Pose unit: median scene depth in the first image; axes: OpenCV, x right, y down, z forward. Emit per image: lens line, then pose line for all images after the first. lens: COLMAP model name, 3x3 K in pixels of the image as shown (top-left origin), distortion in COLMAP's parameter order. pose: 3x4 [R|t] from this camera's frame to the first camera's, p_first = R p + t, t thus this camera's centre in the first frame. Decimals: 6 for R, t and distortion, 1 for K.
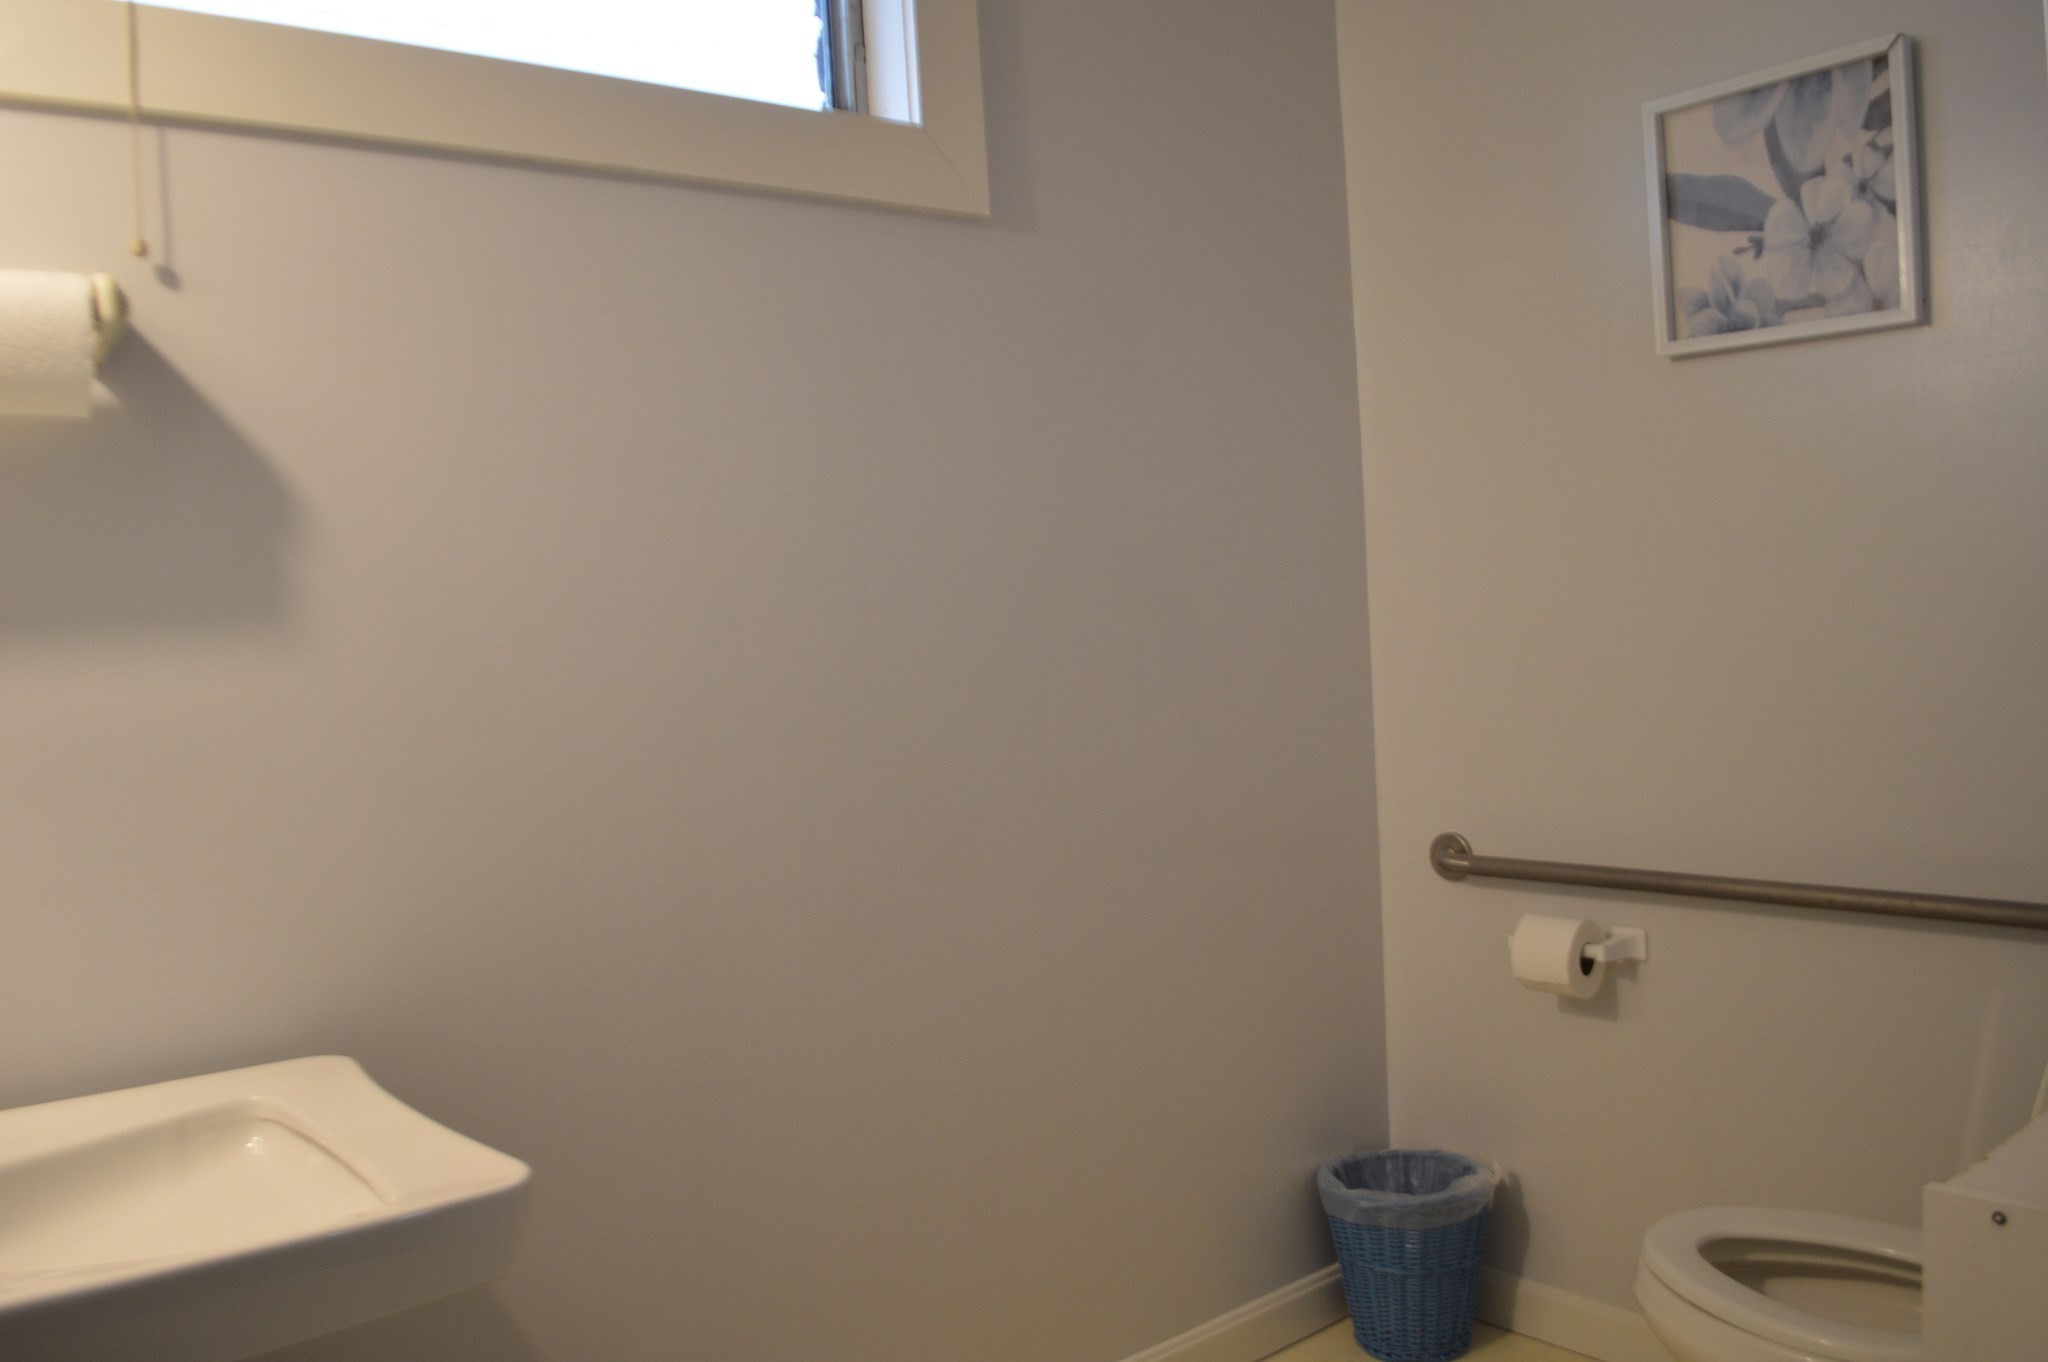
lens RADIAL K [[1617.1, 0, 1025.2], [0, 1617.1, 679.7], [0, 0, 1]] dist [-0.051156, -0.008380]
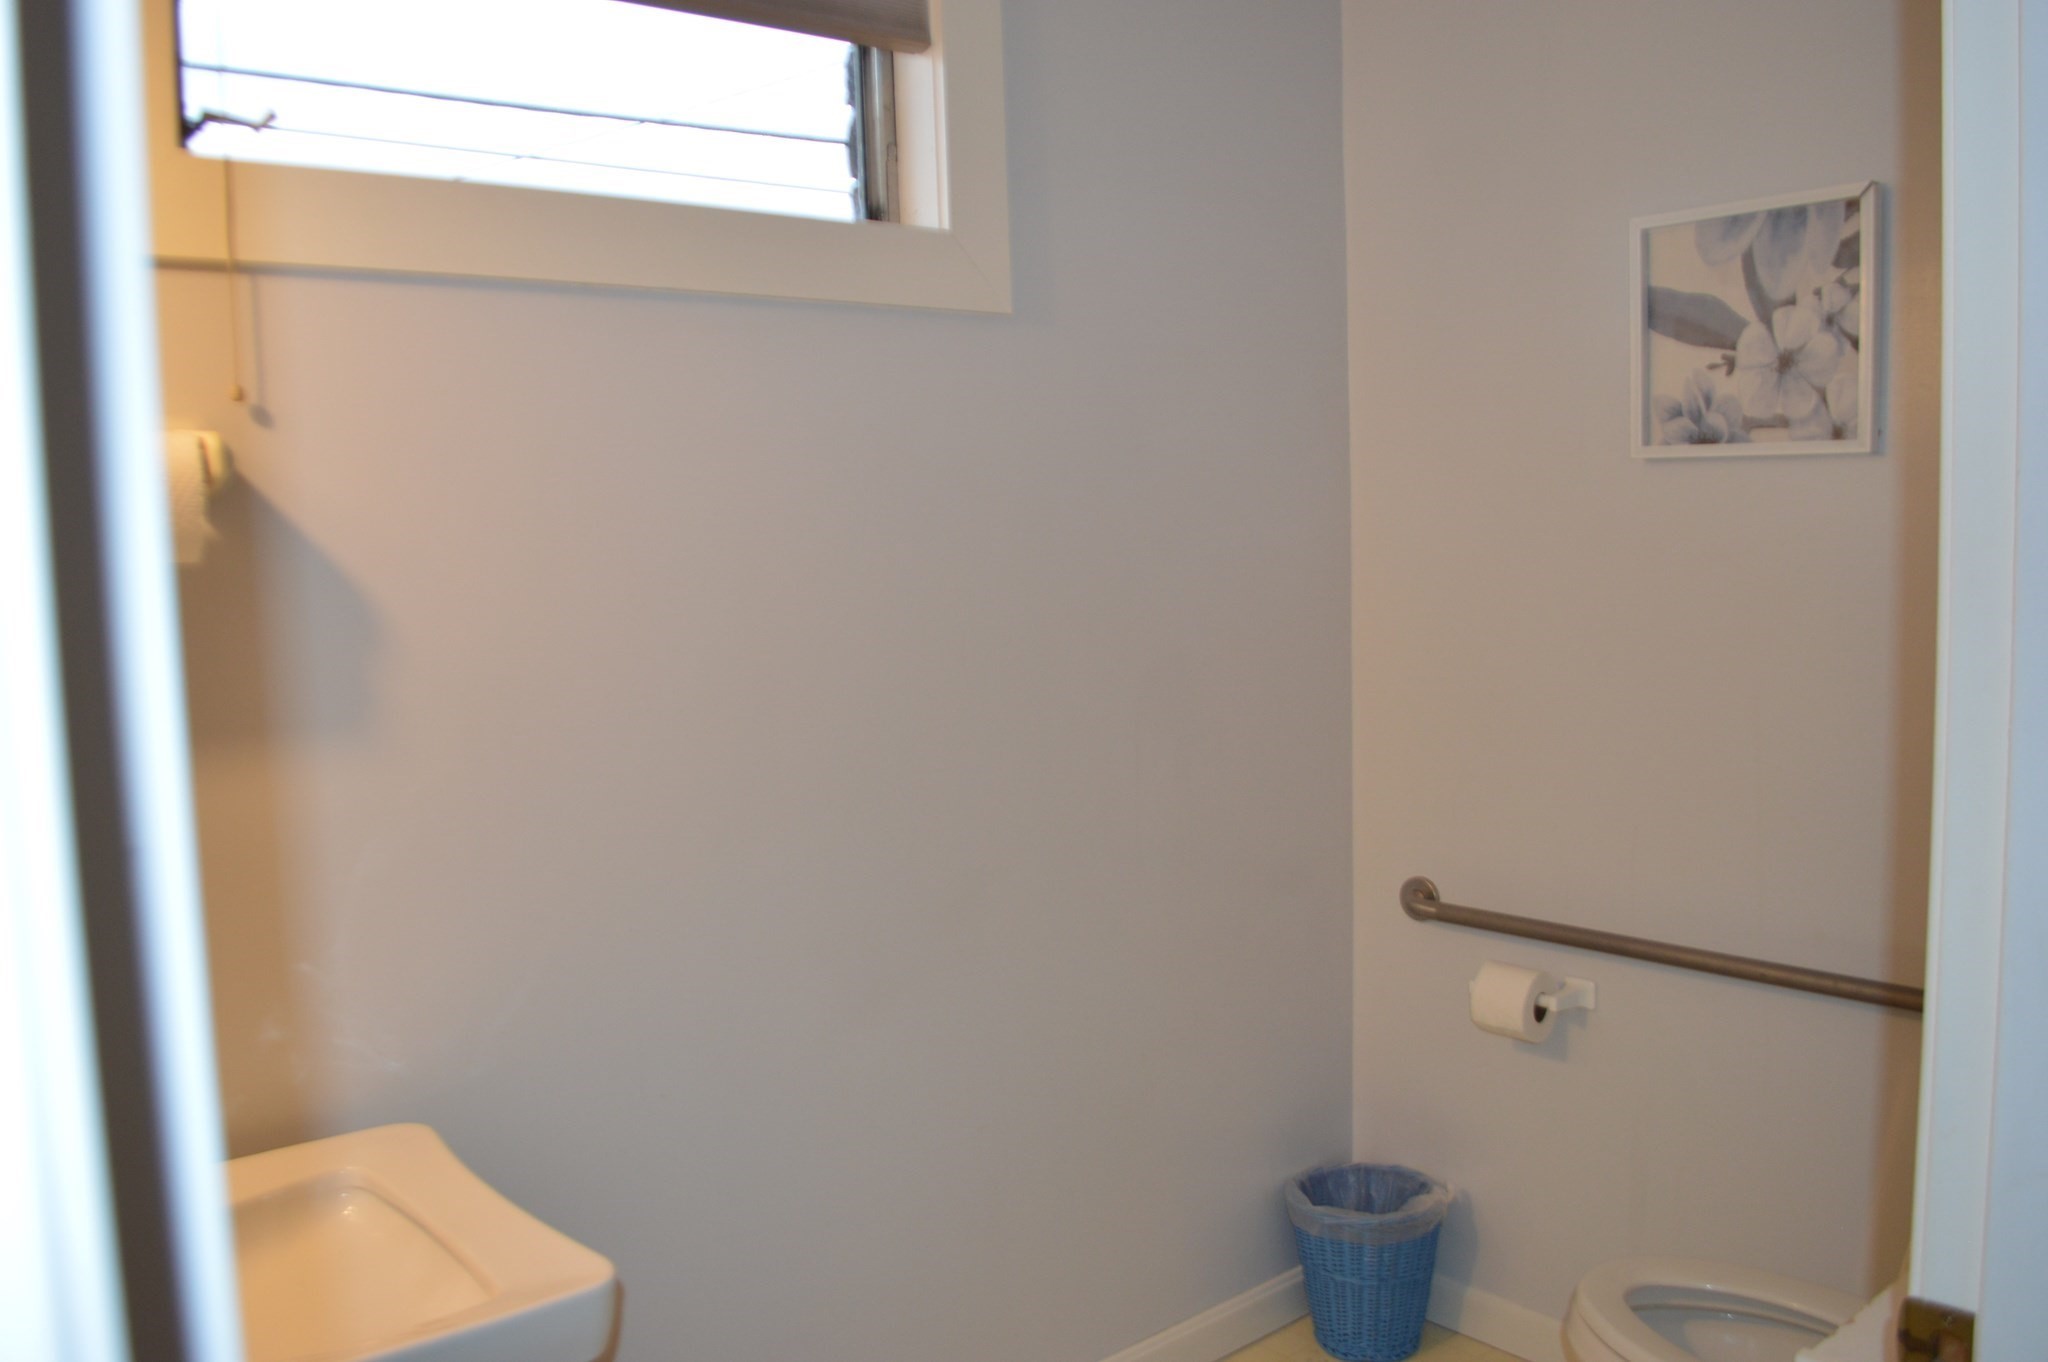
lens RADIAL K [[1617.1, 0, 1024.1], [0, 1617.1, 679.2], [0, 0, 1]] dist [-0.051156, -0.008380]
pose [[0.999550, 0.026513, 0.014019, -0.022237], [-0.027235, 0.998166, 0.054068, -0.105735], [-0.012560, -0.054425, 0.998439, -0.073800]]
